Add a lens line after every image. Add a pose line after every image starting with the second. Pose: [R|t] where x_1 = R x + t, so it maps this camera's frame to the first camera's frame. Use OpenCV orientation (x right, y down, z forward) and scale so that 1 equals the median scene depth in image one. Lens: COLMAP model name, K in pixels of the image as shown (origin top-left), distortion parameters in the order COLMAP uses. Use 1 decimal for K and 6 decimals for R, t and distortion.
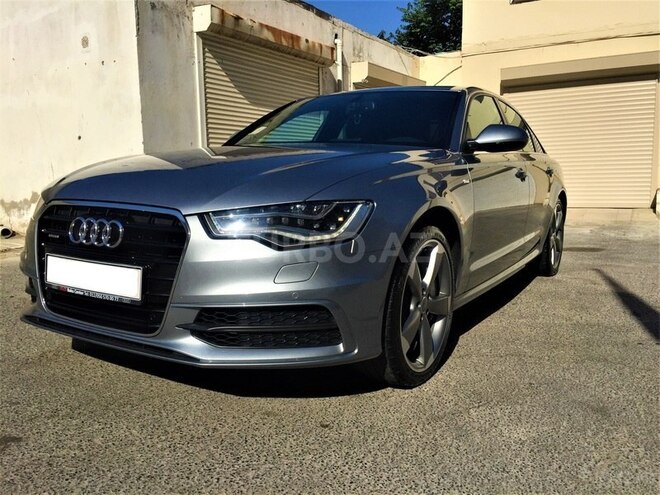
lens RADIAL K [[567.1, 0, 328.3], [0, 567.1, 244.5], [0, 0, 1]] dist [0.091251, -0.132726]
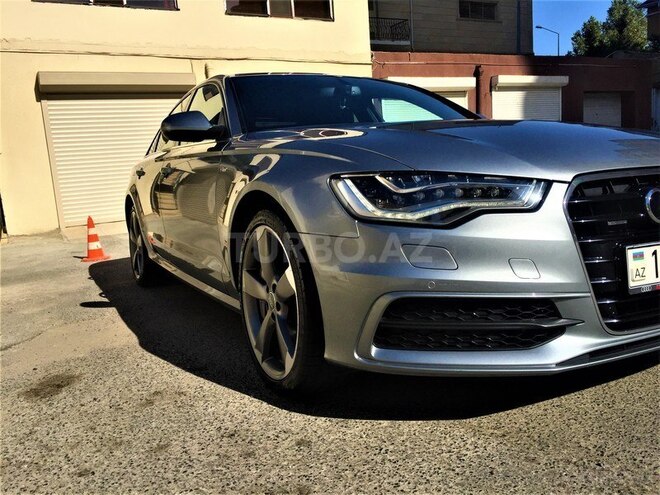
lens RADIAL K [[563.2, 0, 329.7], [0, 563.2, 249.4], [0, 0, 1]] dist [0.100098, -0.131176]
pose [[0.510621, -0.145146, 0.847466, -0.899401], [0.171810, 0.982994, 0.064838, -0.064109], [-0.842465, 0.112496, 0.526875, 0.665176]]
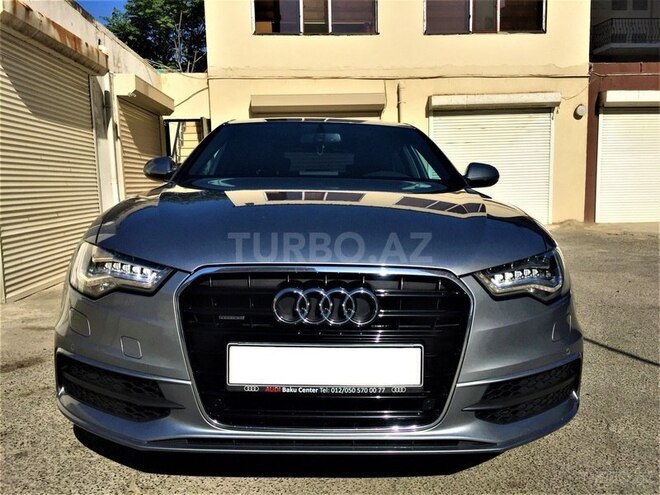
lens RADIAL K [[567.1, 0, 328.3], [0, 567.1, 244.5], [0, 0, 1]] dist [0.091251, -0.132726]
pose [[0.839407, -0.053135, 0.540899, -0.538751], [0.068806, 0.997591, -0.008781, -0.064713], [-0.539130, 0.044588, 0.841041, 0.240192]]
